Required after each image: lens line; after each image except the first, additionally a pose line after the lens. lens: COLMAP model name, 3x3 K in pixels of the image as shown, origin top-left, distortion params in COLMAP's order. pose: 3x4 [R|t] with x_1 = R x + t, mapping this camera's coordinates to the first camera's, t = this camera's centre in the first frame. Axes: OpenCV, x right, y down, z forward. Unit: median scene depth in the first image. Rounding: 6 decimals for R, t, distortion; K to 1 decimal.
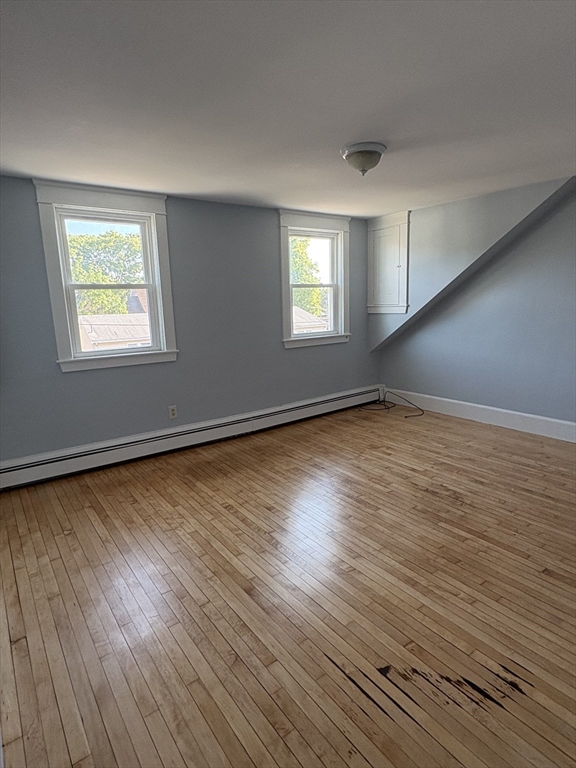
lens RADIAL K [[425.7, 0, 288.0], [0, 425.7, 384.0], [0, 0, 1]] dist [-0.001476, 0.000295]
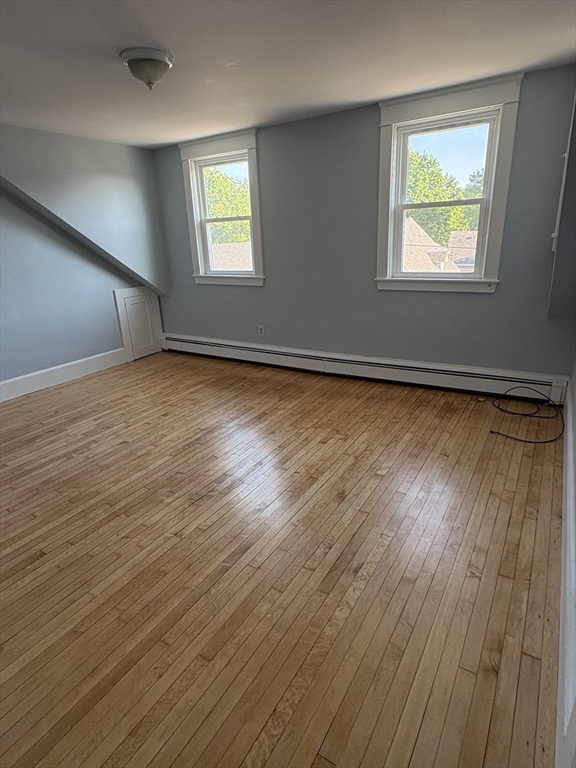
lens RADIAL K [[432.9, 0, 288.0], [0, 432.9, 384.0], [0, 0, 1]] dist [0.006760, 0.000247]
pose [[0.369140, 0.319013, -0.872907, 0.840743], [-0.147364, 0.947451, 0.283937, -0.144104], [0.917616, 0.023822, 0.396754, 0.611098]]
